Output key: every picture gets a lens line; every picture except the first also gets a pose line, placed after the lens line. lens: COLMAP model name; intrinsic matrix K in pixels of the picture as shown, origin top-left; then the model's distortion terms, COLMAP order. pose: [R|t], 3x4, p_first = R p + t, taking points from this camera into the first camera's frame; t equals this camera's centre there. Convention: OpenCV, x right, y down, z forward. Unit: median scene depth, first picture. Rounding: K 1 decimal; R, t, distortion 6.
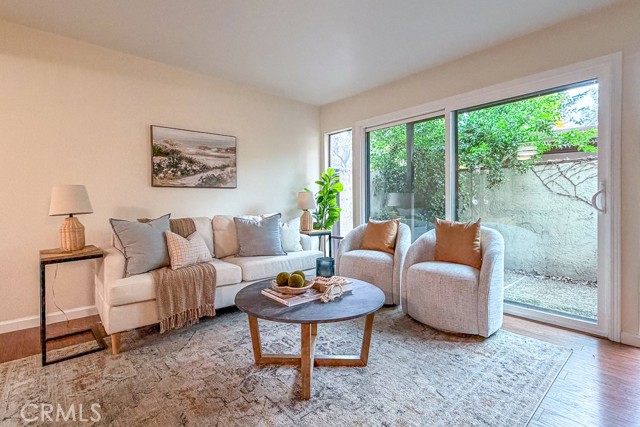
lens RADIAL K [[333.4, 0, 321.1], [0, 333.4, 211.5], [0, 0, 1]] dist [0.000340, 0.000134]
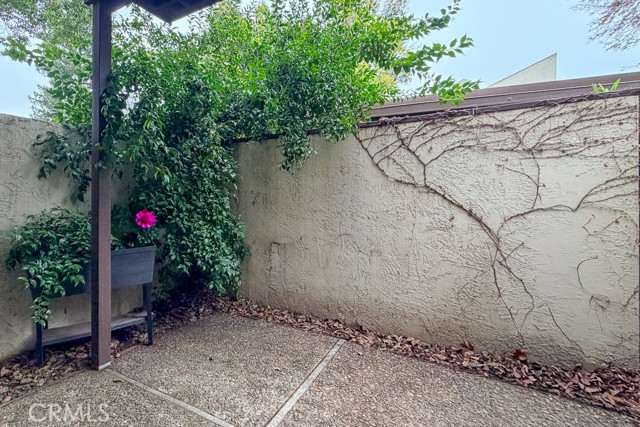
lens RADIAL K [[333.4, 0, 319.7], [0, 333.4, 212.8], [0, 0, 1]] dist [0.000340, 0.000134]
pose [[0.896974, 0.004922, 0.442056, 0.365589], [-0.004675, 0.999988, -0.001648, -0.000591], [-0.442059, -0.000589, 0.896986, 0.578082]]
